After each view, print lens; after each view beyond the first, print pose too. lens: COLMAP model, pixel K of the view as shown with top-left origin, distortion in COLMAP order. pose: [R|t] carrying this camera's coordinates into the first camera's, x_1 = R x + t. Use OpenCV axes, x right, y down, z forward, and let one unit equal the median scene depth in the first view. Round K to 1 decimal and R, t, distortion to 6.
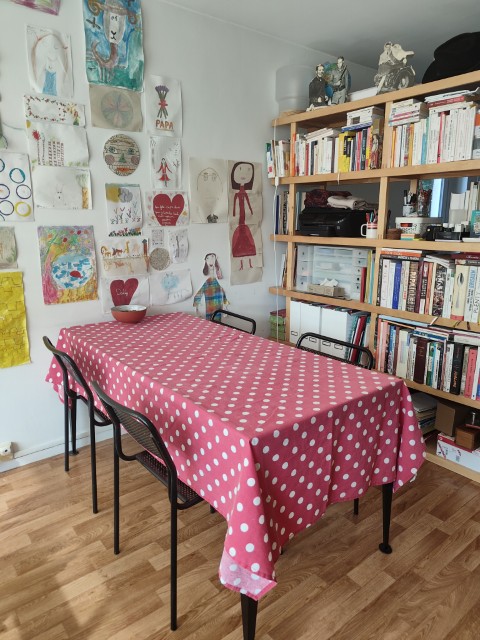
lens RADIAL K [[448.0, 0, 240.0], [0, 448.0, 320.0], [0, 0, 1]] dist [0.002237, 0.002407]
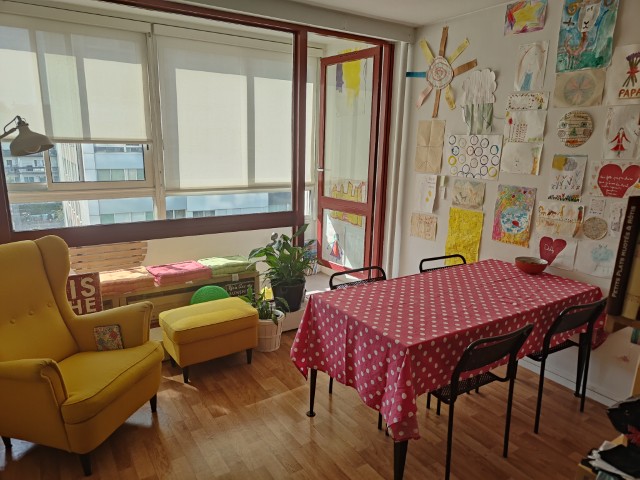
lens RADIAL K [[448.0, 0, 312.3], [0, 448.0, 243.4], [0, 0, 1]] dist [0.002237, 0.002407]
pose [[-0.108826, 0.218105, -0.969839, 0.930935], [-0.242763, 0.940261, 0.238694, -0.208226], [0.963962, 0.261417, -0.049377, 0.502599]]
